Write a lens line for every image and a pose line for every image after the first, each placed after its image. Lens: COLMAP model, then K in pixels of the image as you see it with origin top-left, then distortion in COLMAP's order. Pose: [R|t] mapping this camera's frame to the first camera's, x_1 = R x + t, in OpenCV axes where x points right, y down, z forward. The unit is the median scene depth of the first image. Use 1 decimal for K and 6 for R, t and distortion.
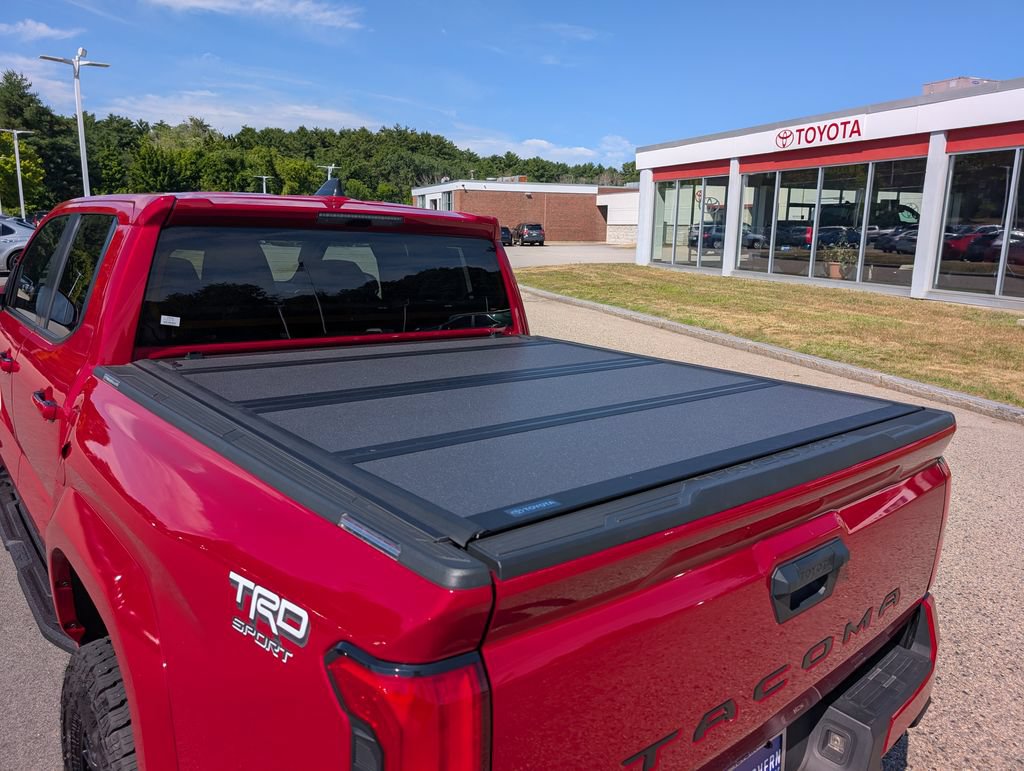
lens RADIAL K [[739.2, 0, 512.7], [0, 739.2, 379.4], [0, 0, 1]] dist [0.012166, -0.009521]
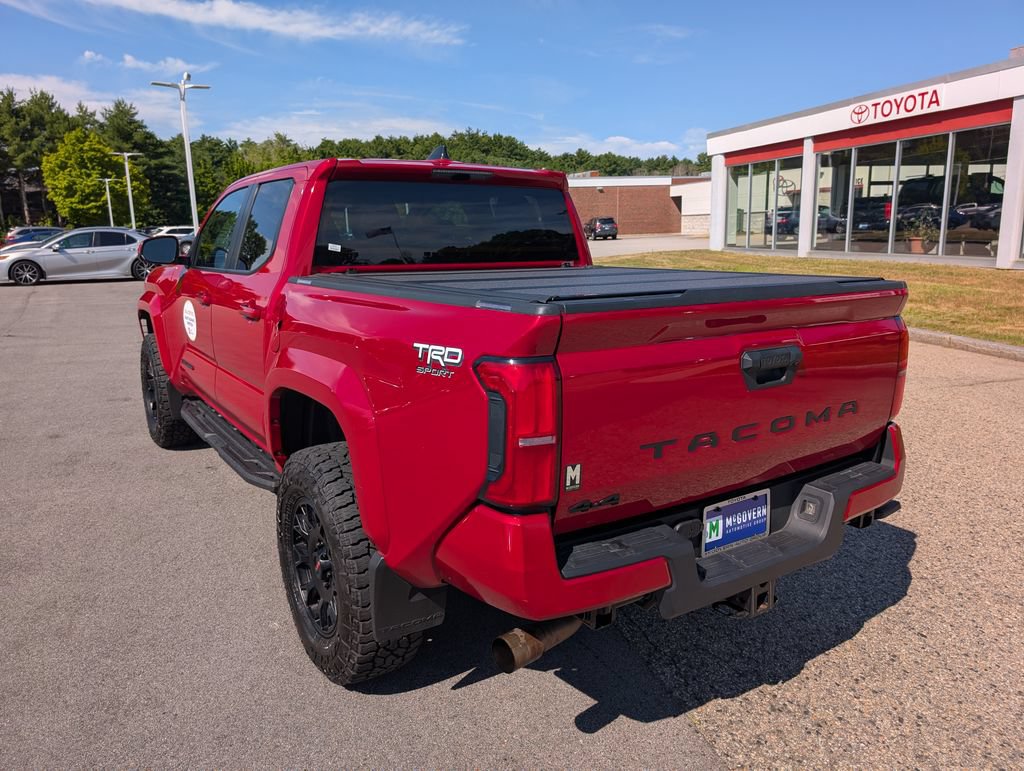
lens RADIAL K [[739.3, 0, 495.2], [0, 739.3, 382.9], [0, 0, 1]] dist [0.004182, 0.000505]
pose [[0.992016, -0.017688, -0.124864, 0.001341], [0.018309, 0.999825, 0.003824, 0.016518], [0.124774, -0.006080, 0.992167, -0.033825]]
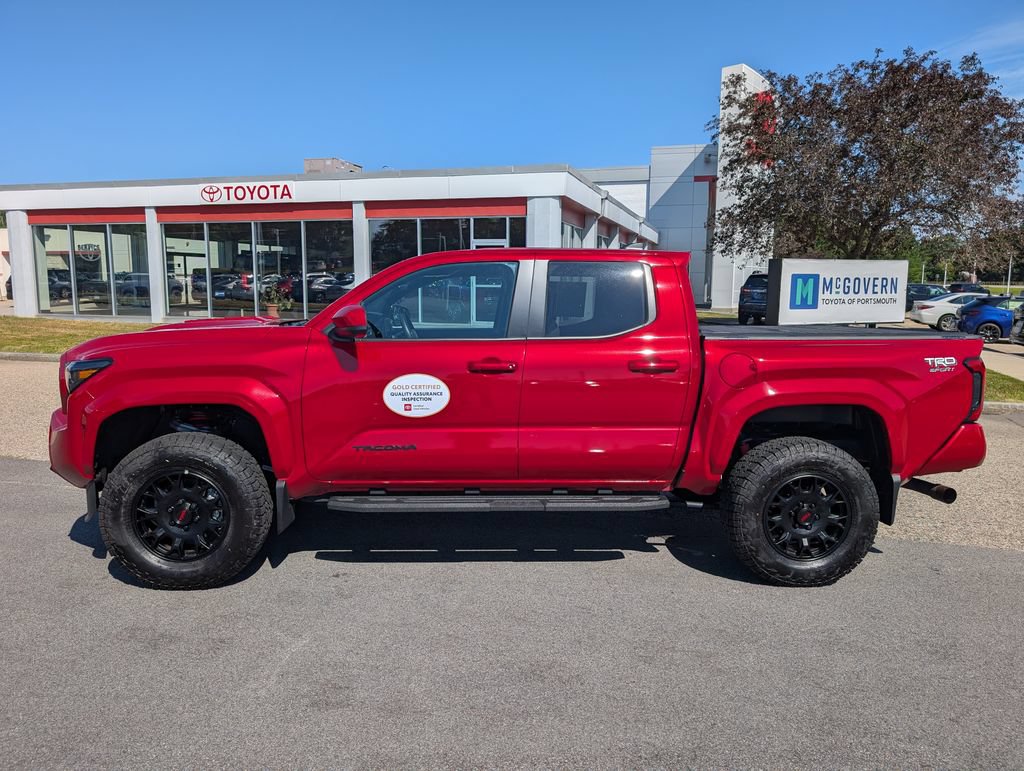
lens RADIAL K [[739.2, 0, 512.7], [0, 739.2, 379.4], [0, 0, 1]] dist [0.012166, -0.009521]
pose [[0.594337, -0.118351, 0.795460, -0.214779], [0.168017, 0.985558, 0.021099, -0.002932], [-0.786469, 0.121111, 0.605639, 0.018252]]
